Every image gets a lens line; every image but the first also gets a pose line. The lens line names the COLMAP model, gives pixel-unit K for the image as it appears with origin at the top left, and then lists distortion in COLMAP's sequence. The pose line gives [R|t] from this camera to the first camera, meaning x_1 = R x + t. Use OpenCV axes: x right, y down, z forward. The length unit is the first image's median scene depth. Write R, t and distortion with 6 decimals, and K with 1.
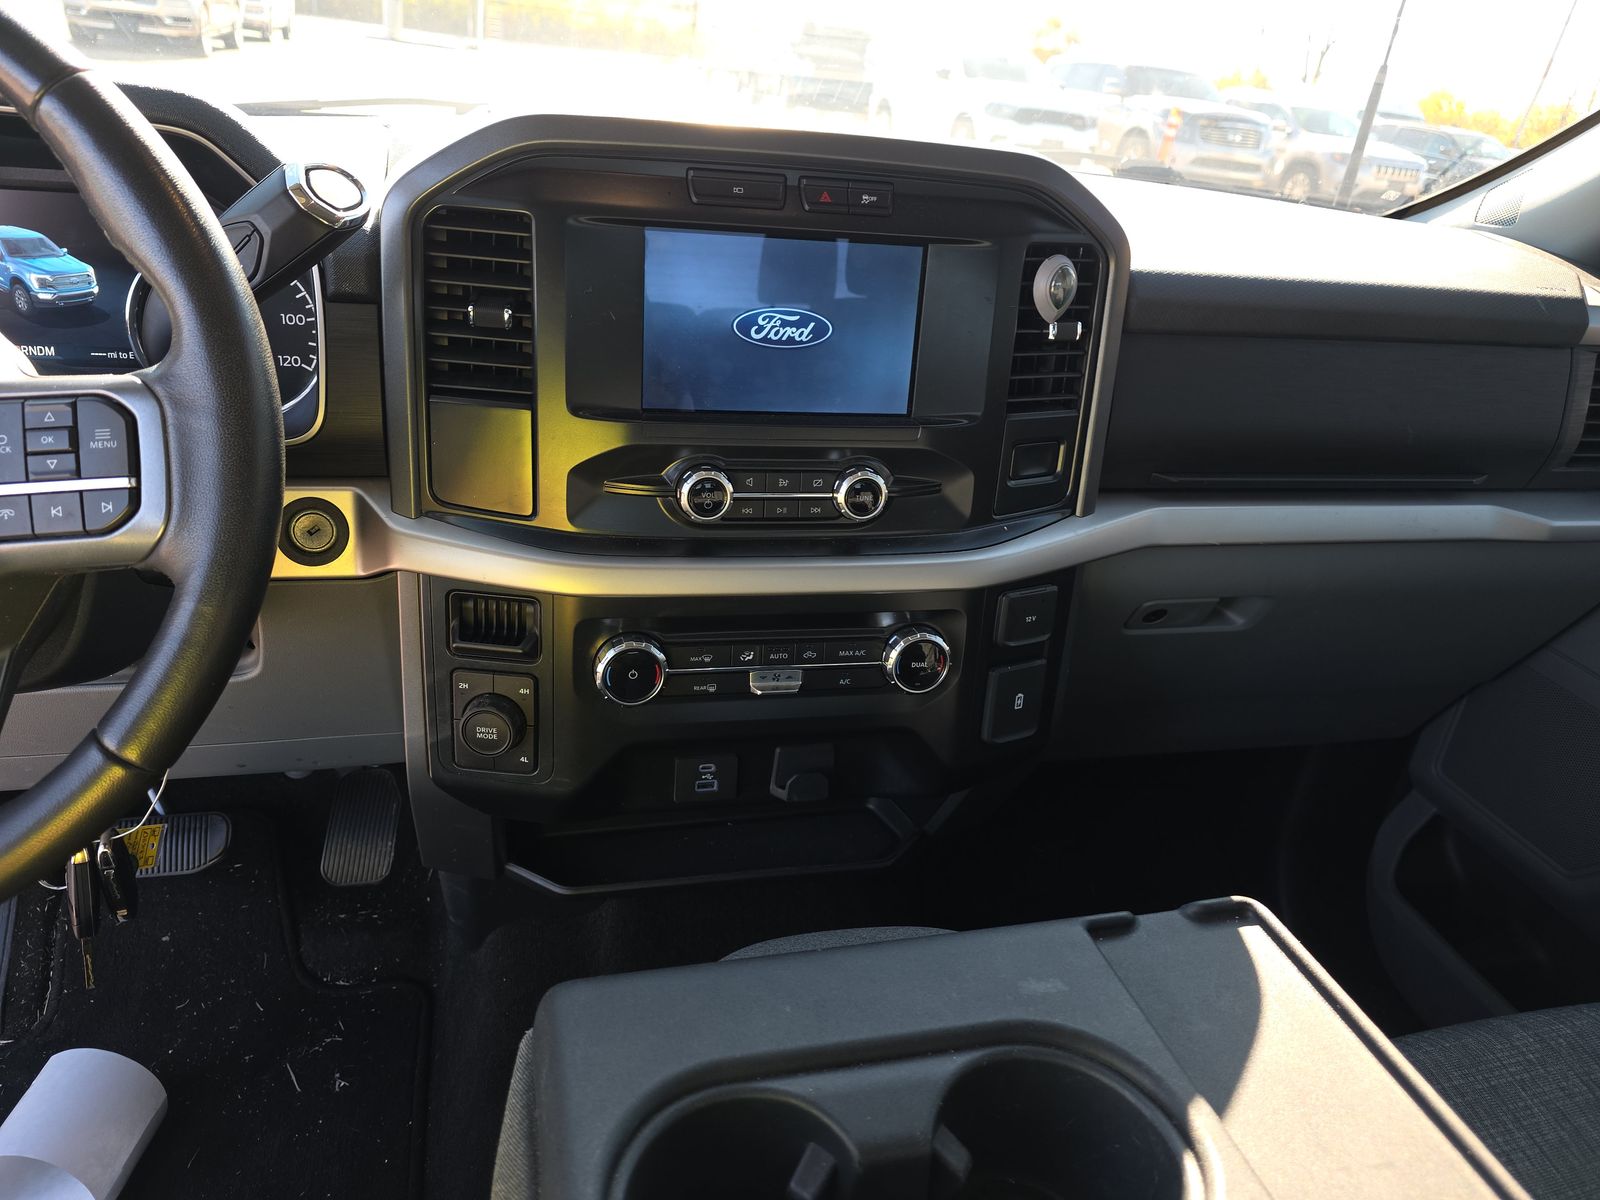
lens RADIAL K [[1057.0, 0, 816.0], [0, 1057.0, 549.1], [0, 0, 1]] dist [0.015597, -0.005439]
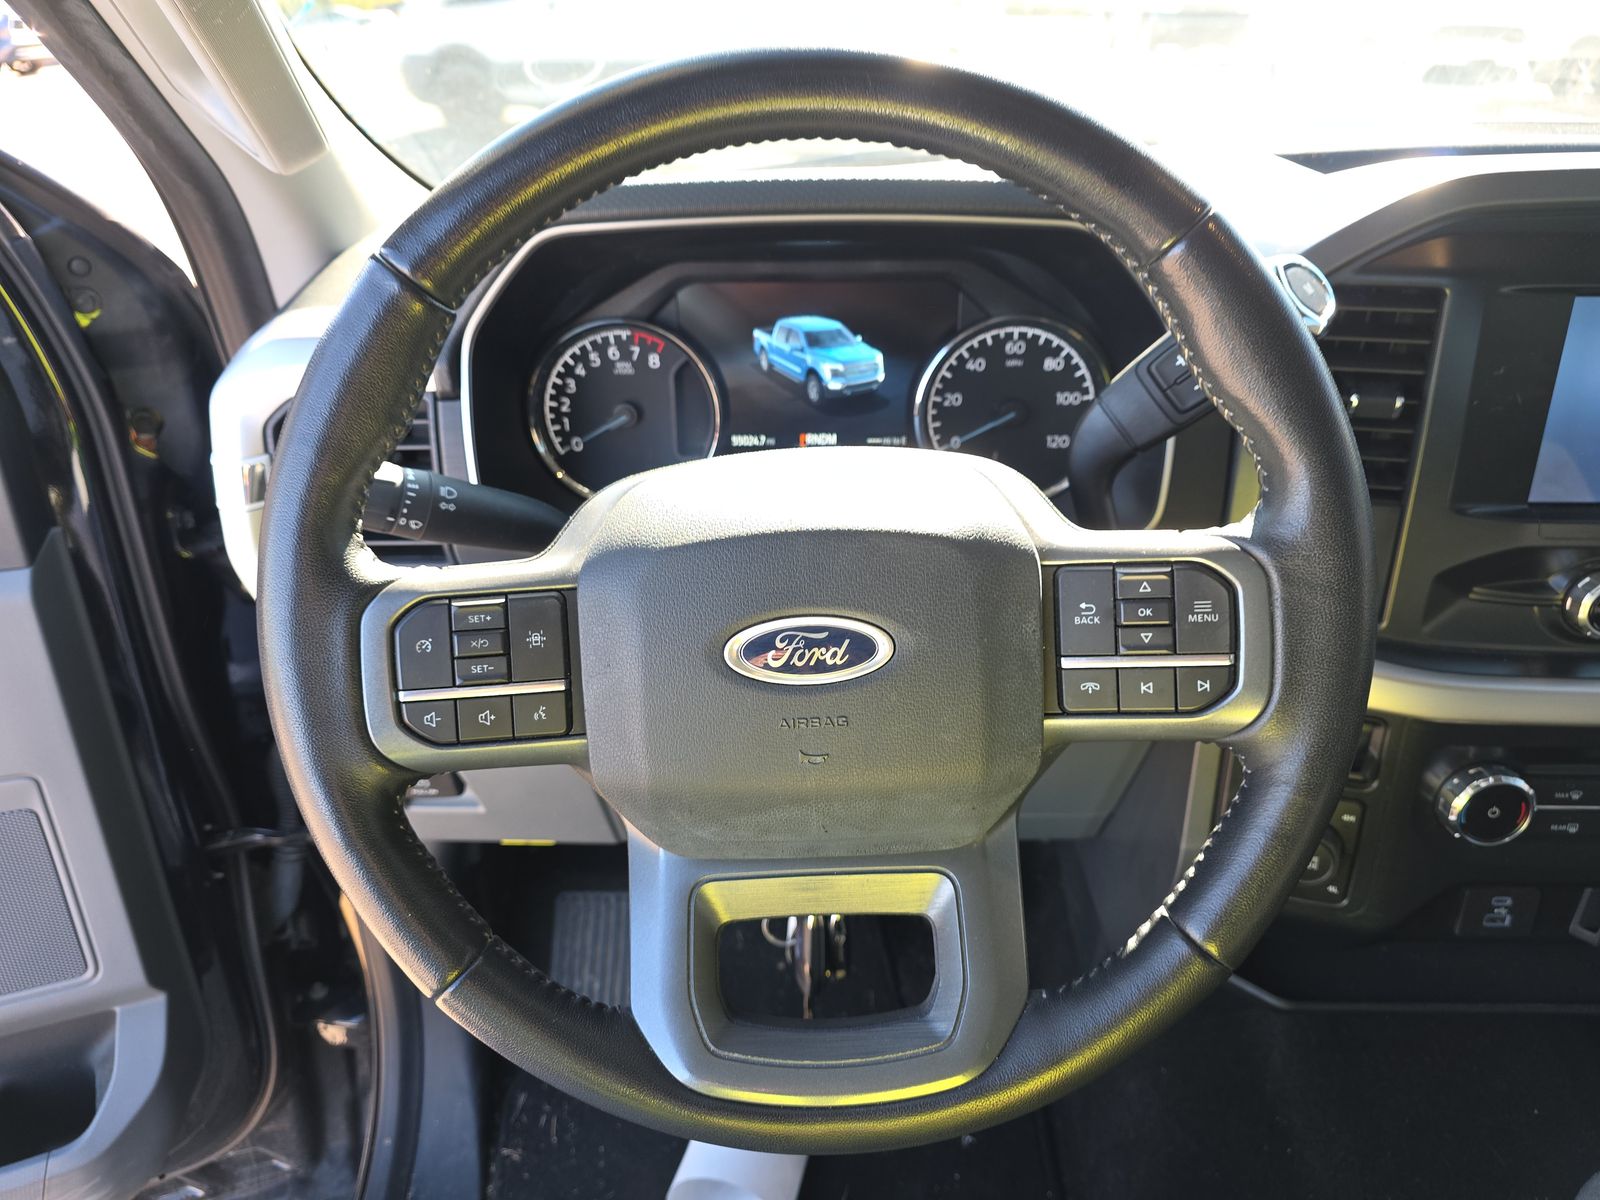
lens RADIAL K [[1057.0, 0, 786.3], [0, 1057.0, 603.9], [0, 0, 1]] dist [0.015597, -0.005439]
pose [[0.960433, 0.032904, -0.276560, -0.738137], [-0.009715, 0.996350, 0.084804, -0.177986], [0.278341, -0.078762, 0.957248, 0.030637]]
